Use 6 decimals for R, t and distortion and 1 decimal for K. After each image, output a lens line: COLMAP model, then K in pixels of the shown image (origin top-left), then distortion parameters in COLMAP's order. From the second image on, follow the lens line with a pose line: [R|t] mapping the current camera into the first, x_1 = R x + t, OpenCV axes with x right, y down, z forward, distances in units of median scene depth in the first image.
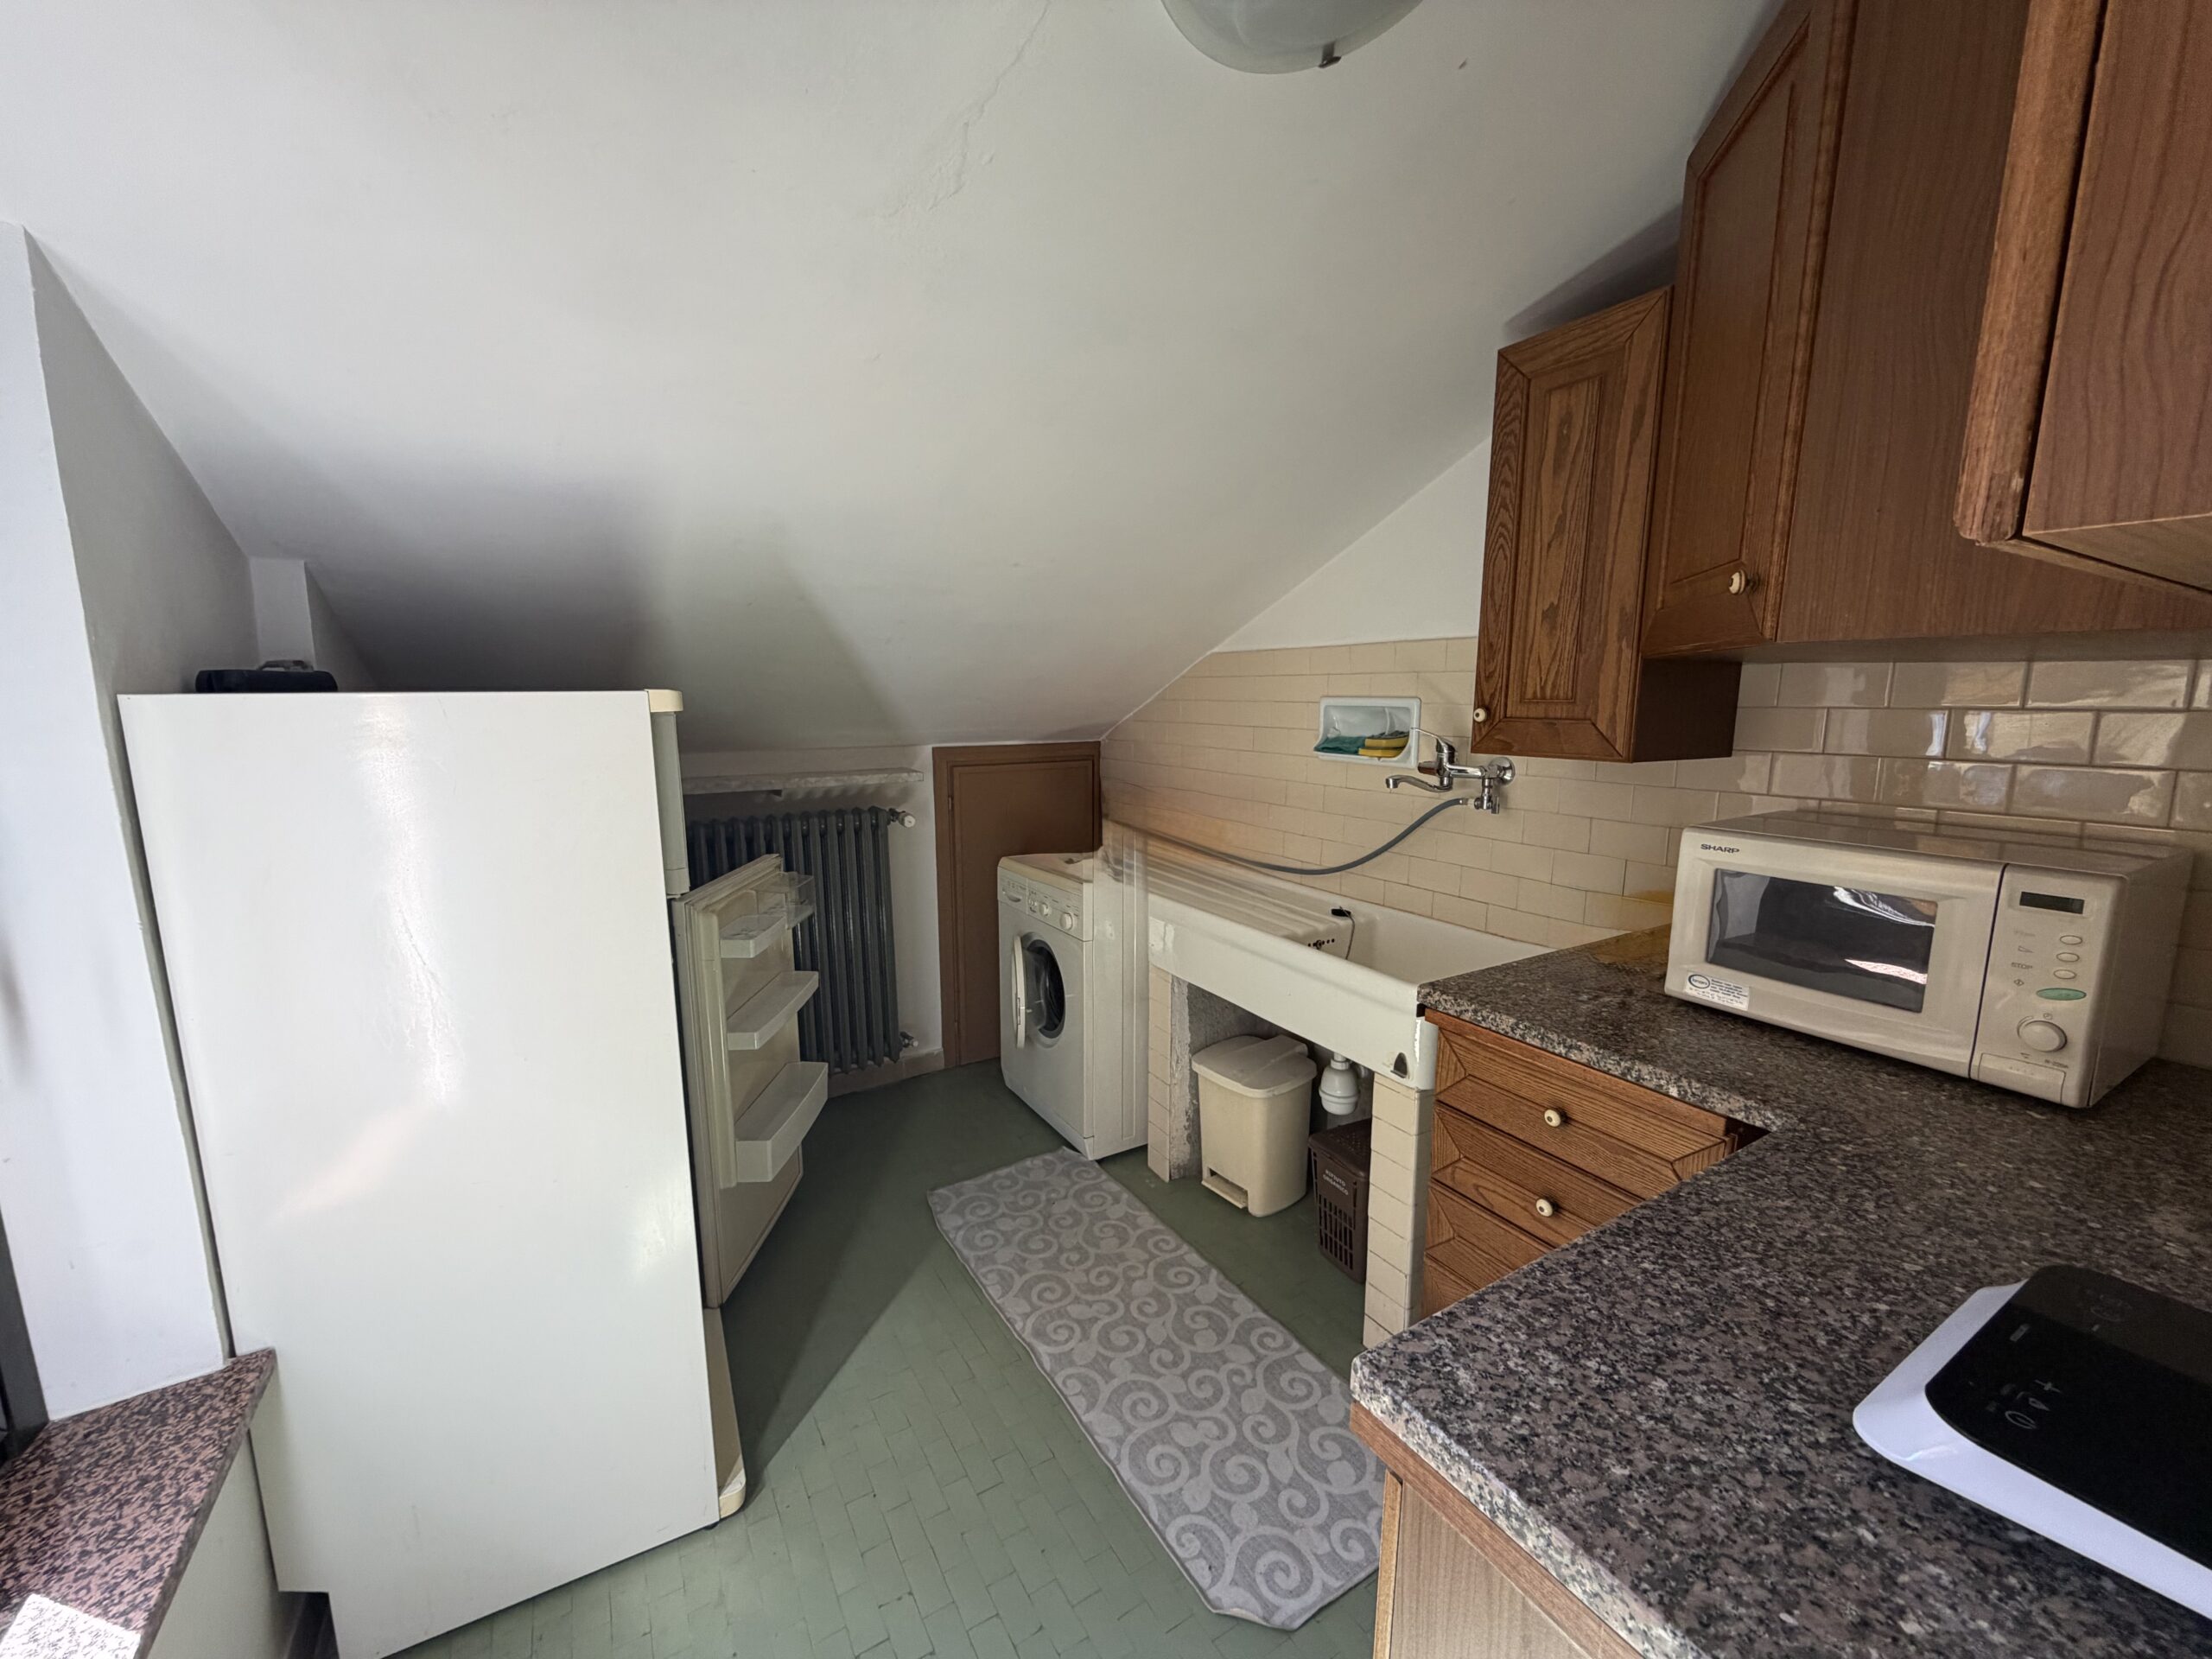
lens RADIAL K [[879.2, 0, 1100.0], [0, 879.2, 831.2], [0, 0, 1]] dist [-0.000042, 0.000012]
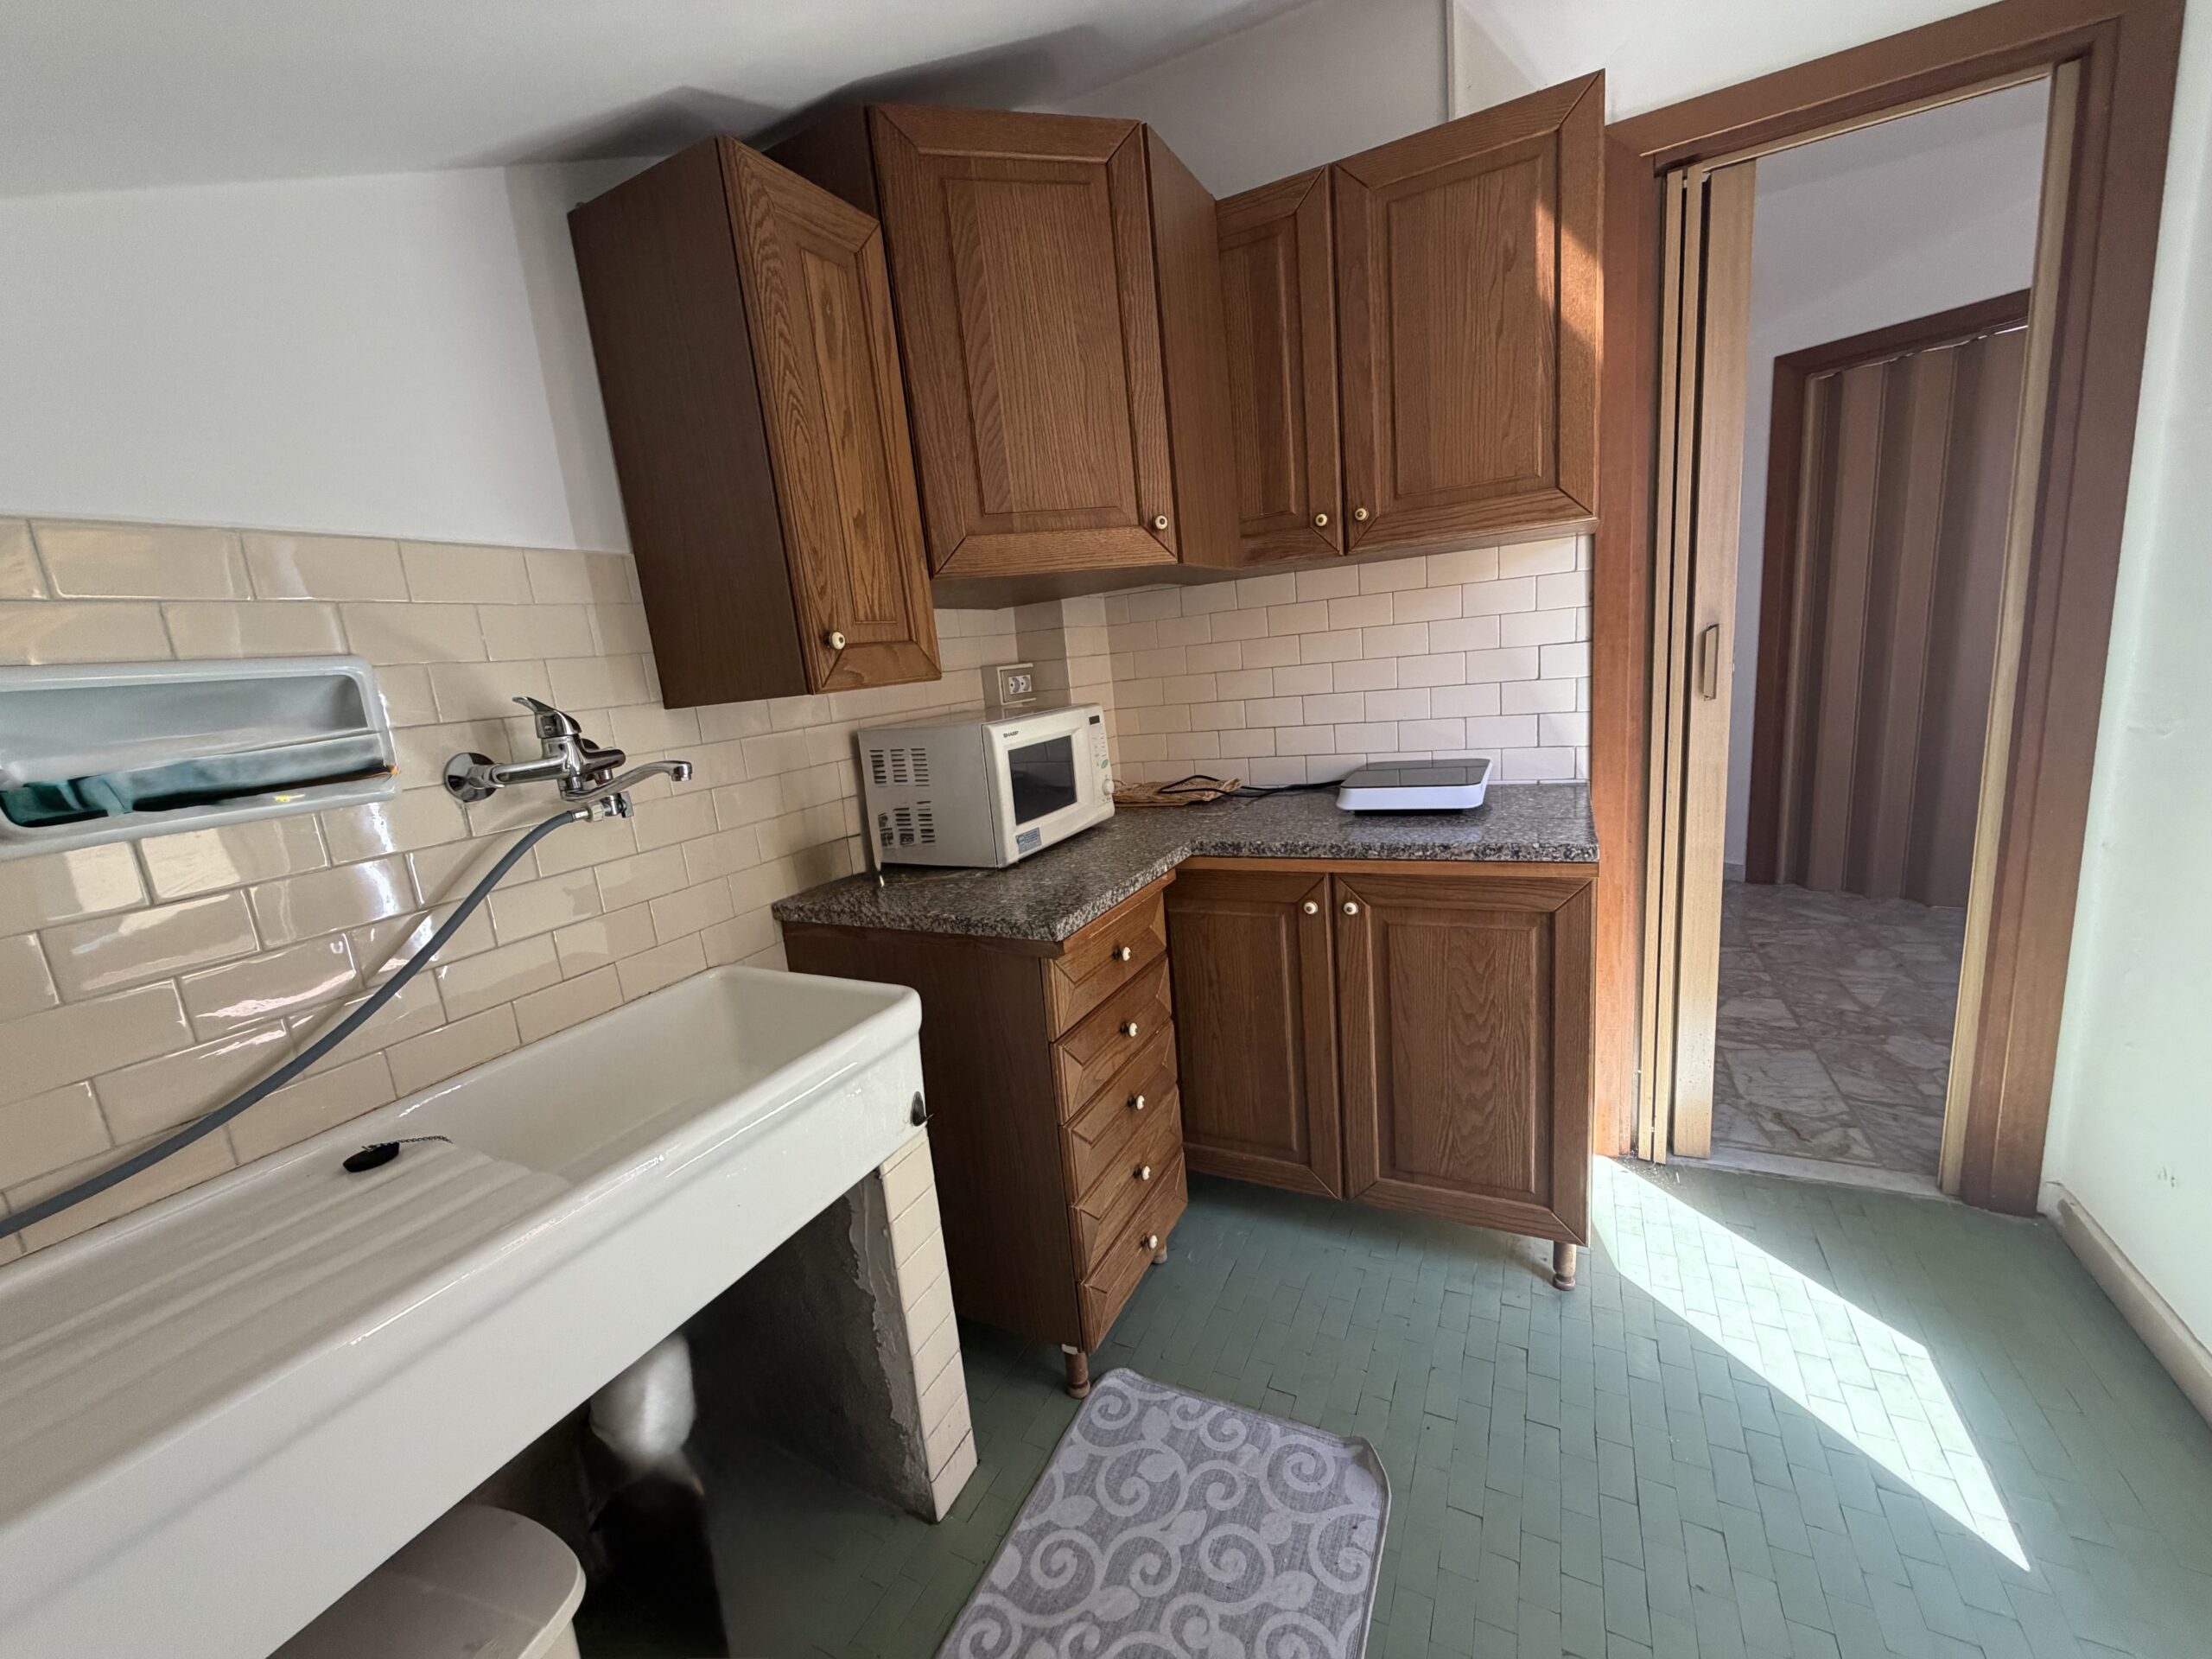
lens RADIAL K [[879.2, 0, 1100.0], [0, 879.2, 831.2], [0, 0, 1]] dist [-0.000042, 0.000012]
pose [[-0.535793, -0.113783, 0.836648, -0.390131], [0.224088, 0.936183, 0.270826, -0.141465], [-0.814070, 0.332589, -0.476103, 1.320440]]
